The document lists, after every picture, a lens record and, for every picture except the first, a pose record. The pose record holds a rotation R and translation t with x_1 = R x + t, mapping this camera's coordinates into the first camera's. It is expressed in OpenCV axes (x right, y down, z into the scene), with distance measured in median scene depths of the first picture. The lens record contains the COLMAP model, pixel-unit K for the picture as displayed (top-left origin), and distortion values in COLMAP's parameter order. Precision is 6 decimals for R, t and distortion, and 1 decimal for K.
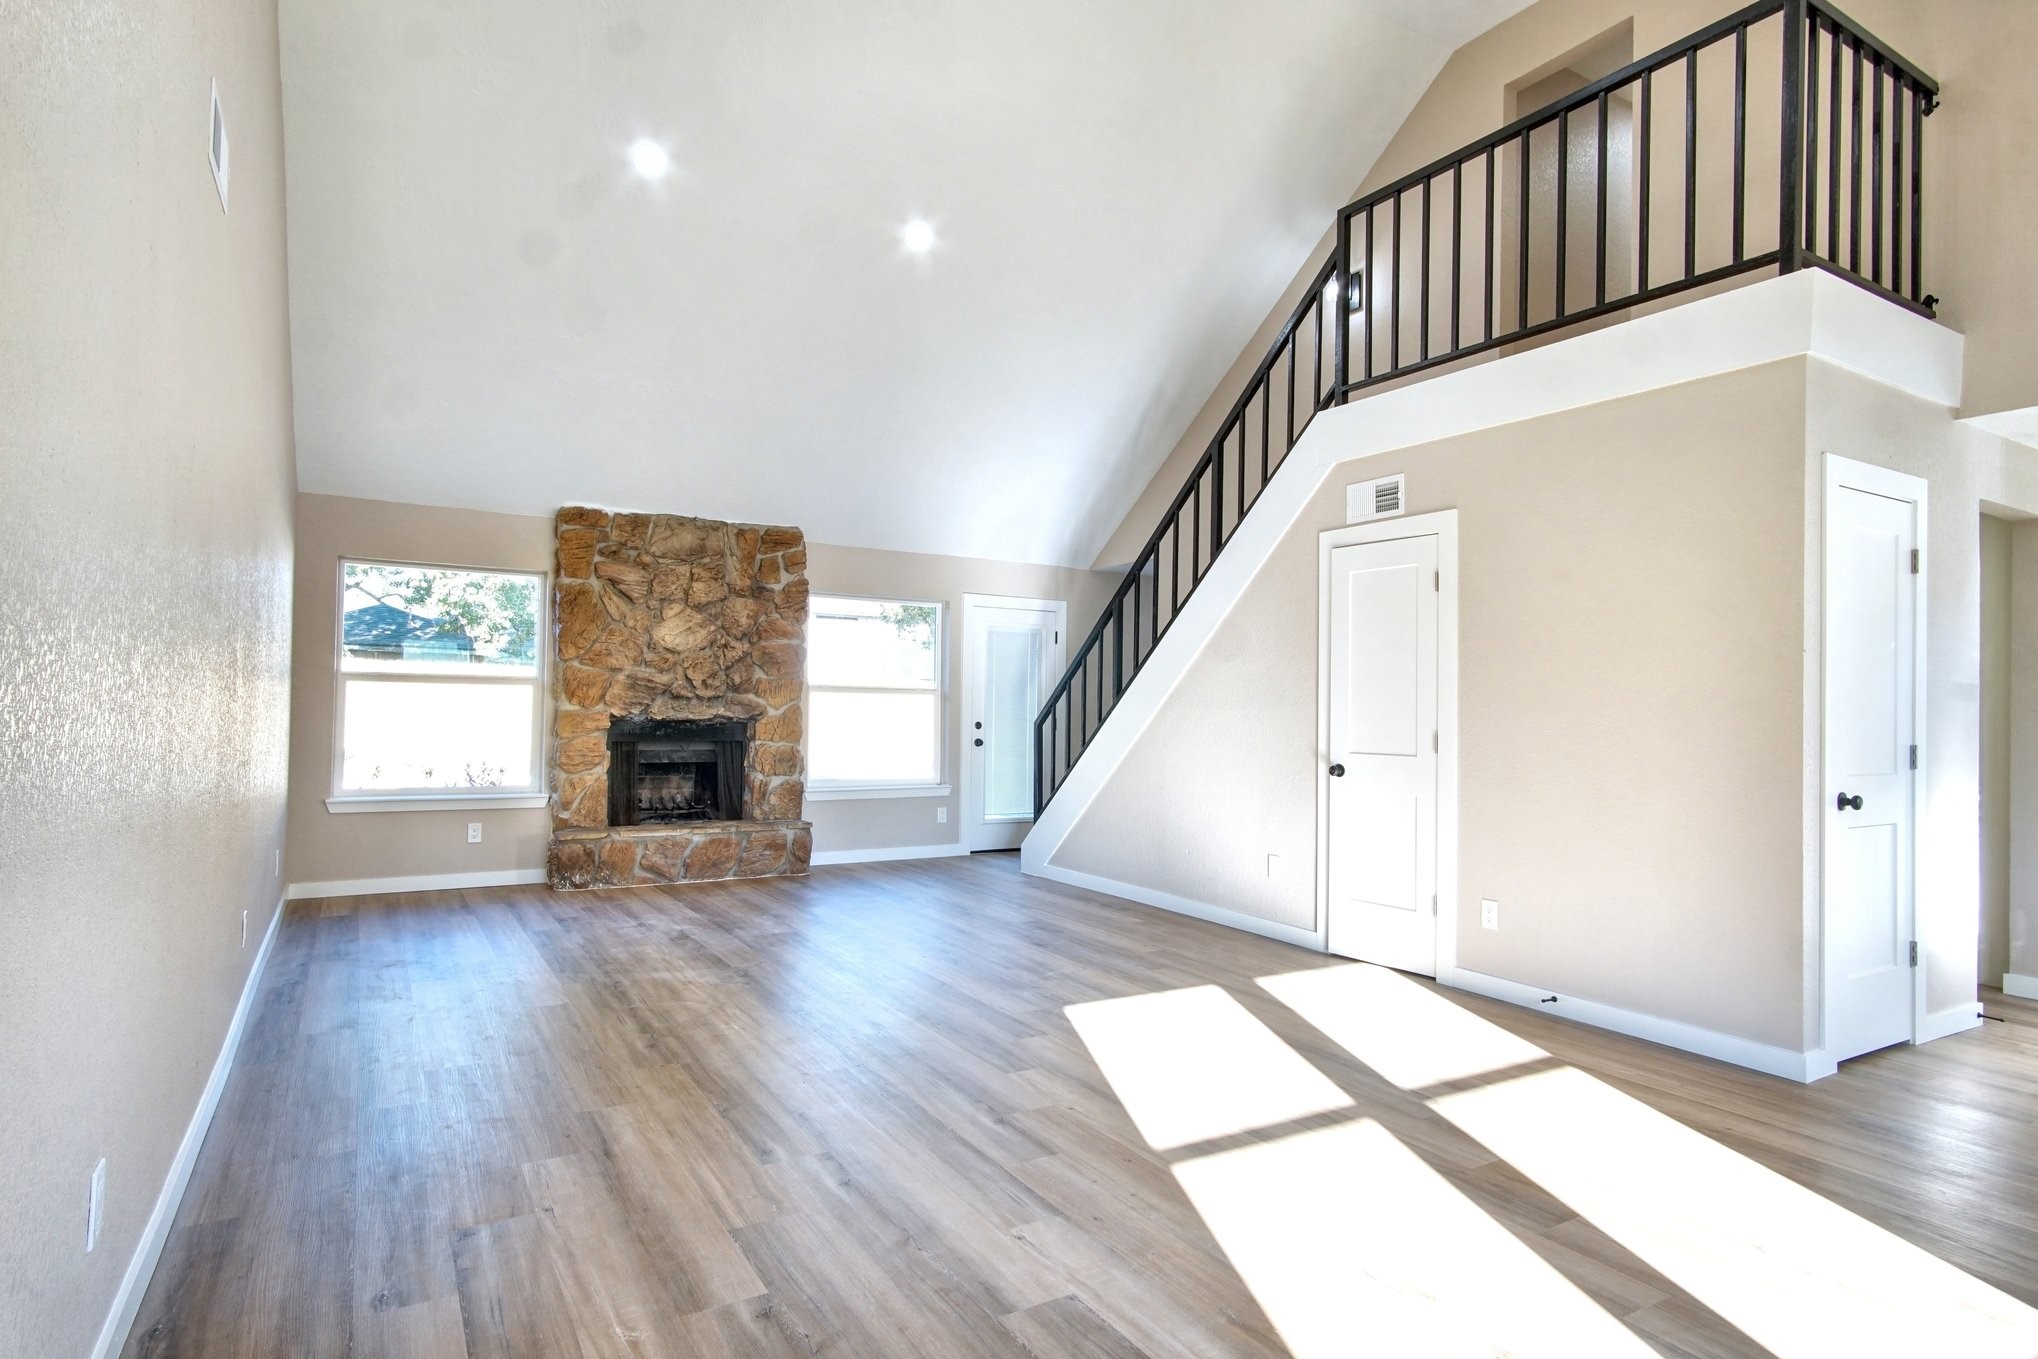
lens RADIAL K [[1106.2, 0, 1022.8], [0, 1106.2, 687.7], [0, 0, 1]] dist [0.005804, 0.005854]
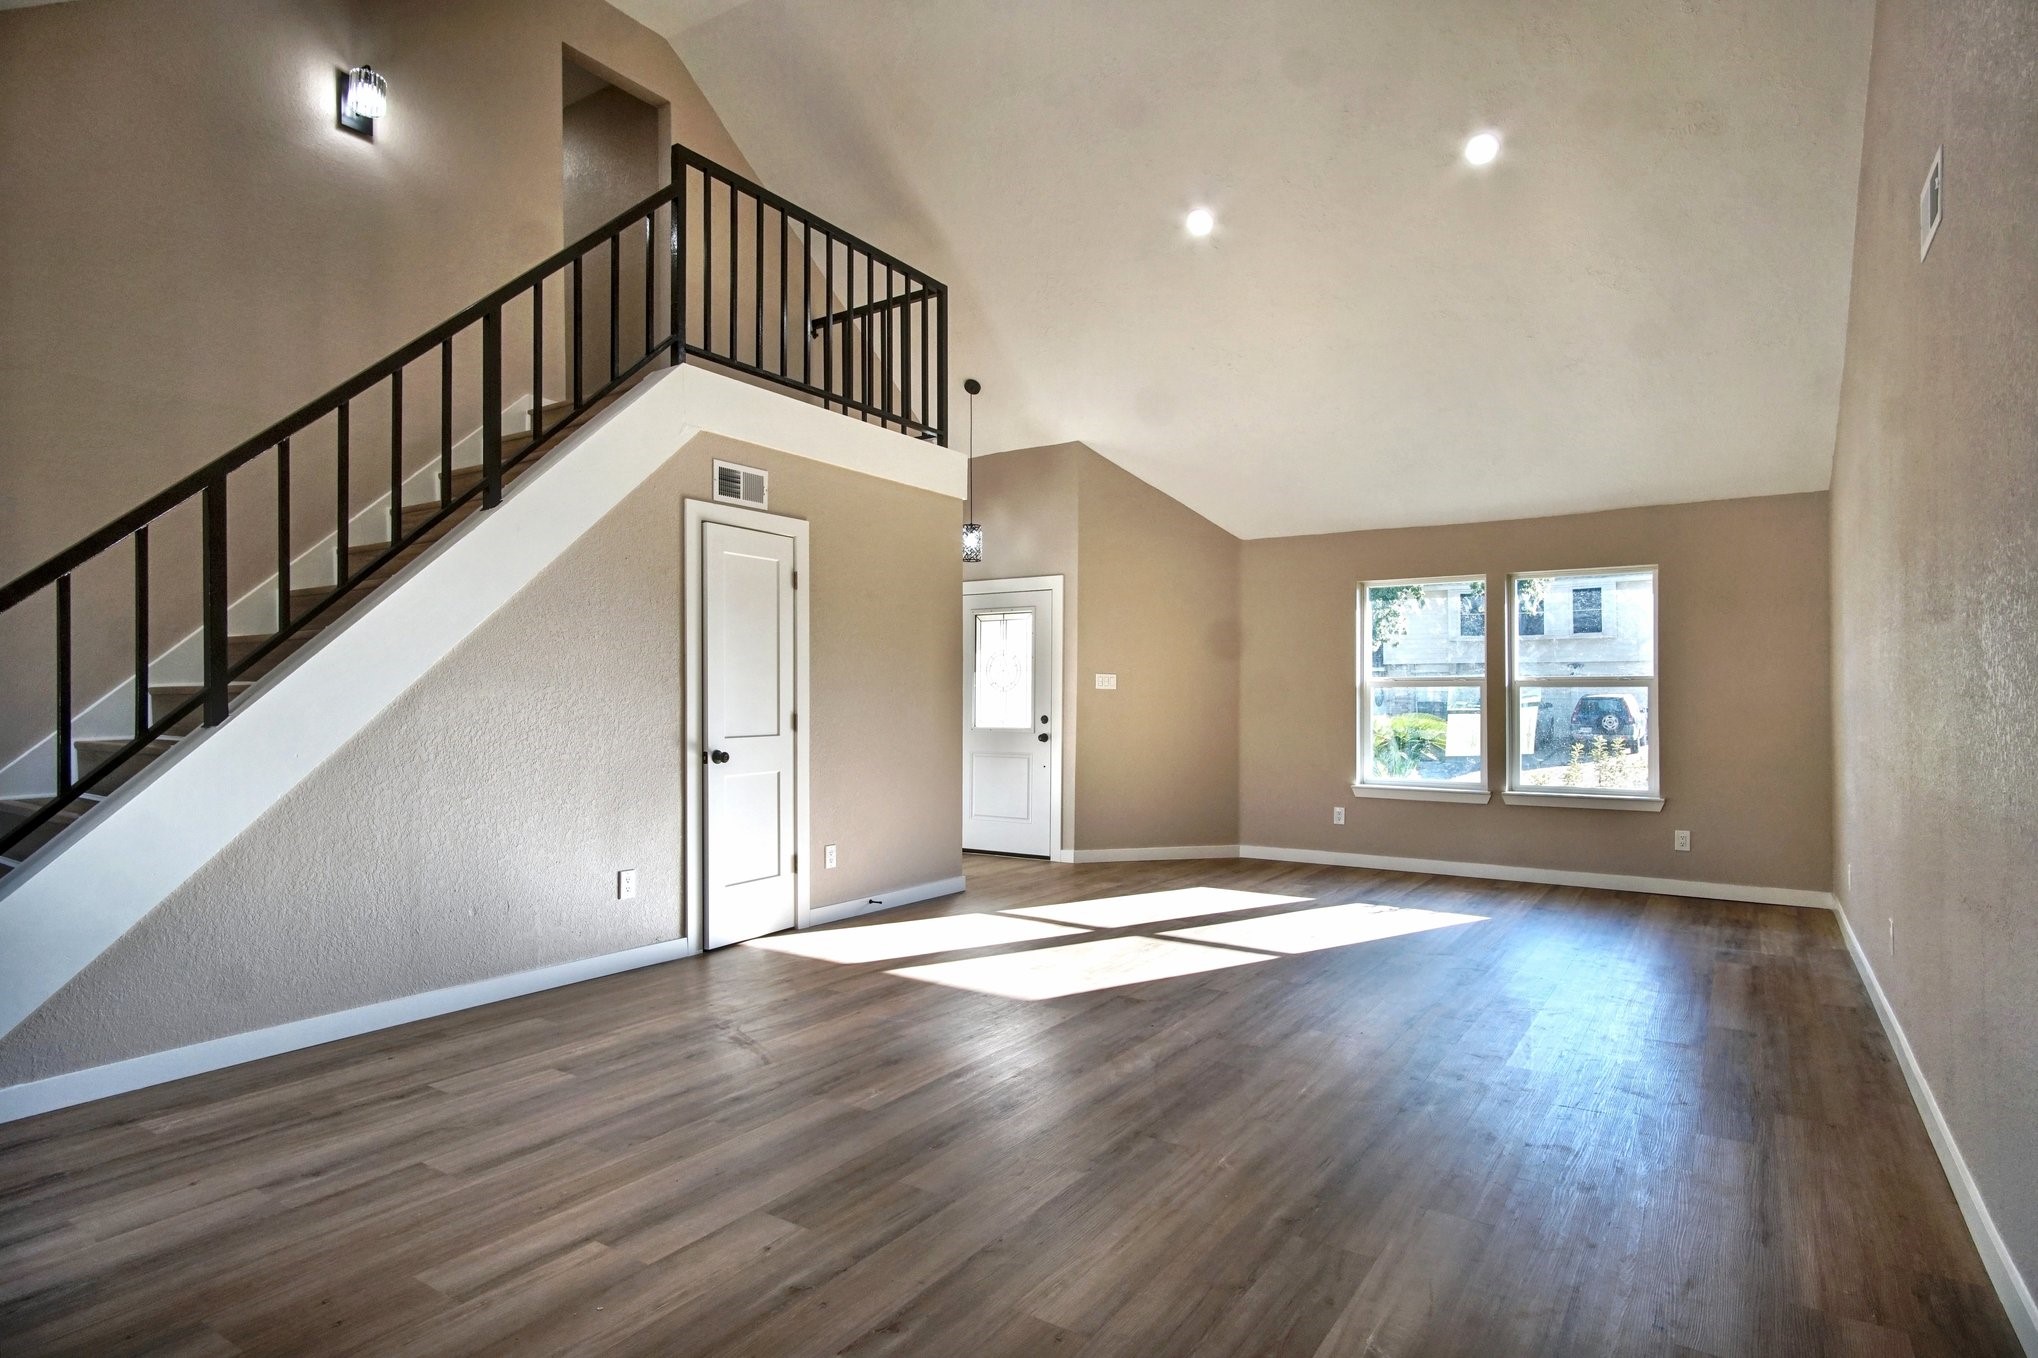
lens RADIAL K [[1098.6, 0, 1020.7], [0, 1098.6, 691.7], [0, 0, 1]] dist [0.000731, 0.002931]
pose [[-0.436857, -0.012415, 0.899446, -0.734748], [-0.026549, 0.999647, 0.000904, 0.011585], [-0.899139, -0.023485, -0.437032, 1.269415]]
